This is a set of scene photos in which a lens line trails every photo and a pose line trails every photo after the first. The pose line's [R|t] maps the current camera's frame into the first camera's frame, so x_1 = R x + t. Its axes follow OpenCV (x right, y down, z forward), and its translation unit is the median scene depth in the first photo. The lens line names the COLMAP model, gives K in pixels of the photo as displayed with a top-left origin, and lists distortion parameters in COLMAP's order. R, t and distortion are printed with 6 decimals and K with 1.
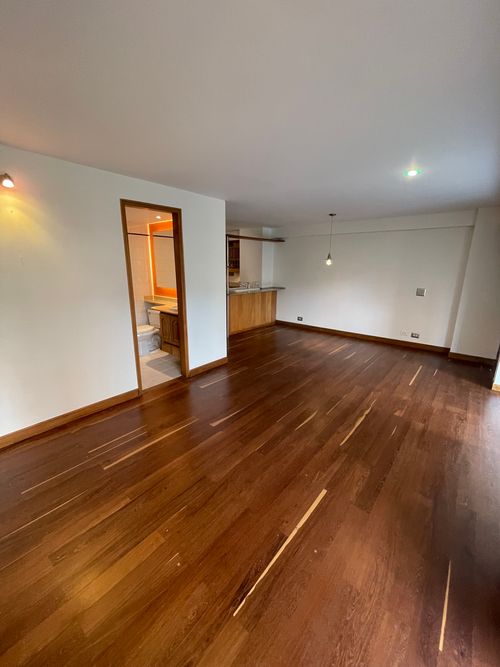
lens RADIAL K [[268.8, 0, 245.5], [0, 268.8, 330.3], [0, 0, 1]] dist [-0.002848, 0.000433]
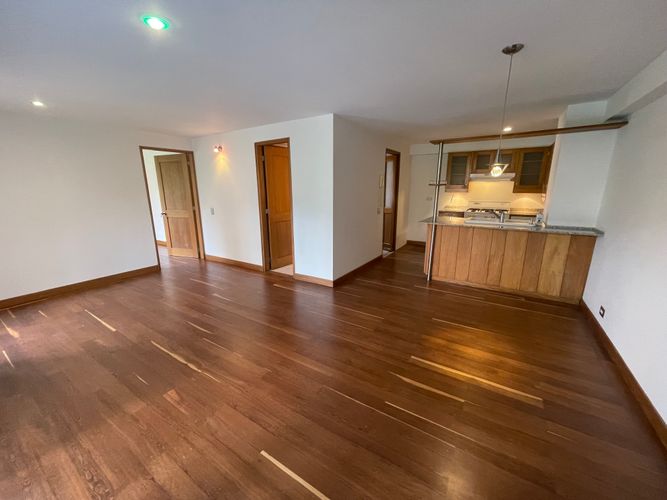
lens RADIAL K [[268.8, 0, 332.7], [0, 268.8, 250.1], [0, 0, 1]] dist [-0.002848, 0.000433]
pose [[0.137262, 0.214647, -0.966998, 0.964184], [-0.229308, 0.956605, 0.179791, -0.205243], [0.963627, 0.197062, 0.180526, 0.960179]]
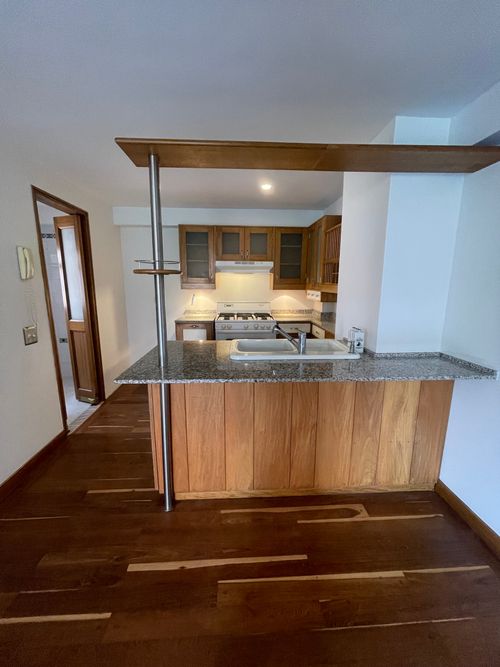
lens RADIAL K [[268.8, 0, 247.5], [0, 268.8, 333.1], [0, 0, 1]] dist [-0.002848, 0.000433]
pose [[0.688421, 0.125590, -0.714356, 0.300173], [-0.168569, 0.985630, 0.010833, -0.296606], [0.705451, 0.112960, 0.699699, 1.340269]]
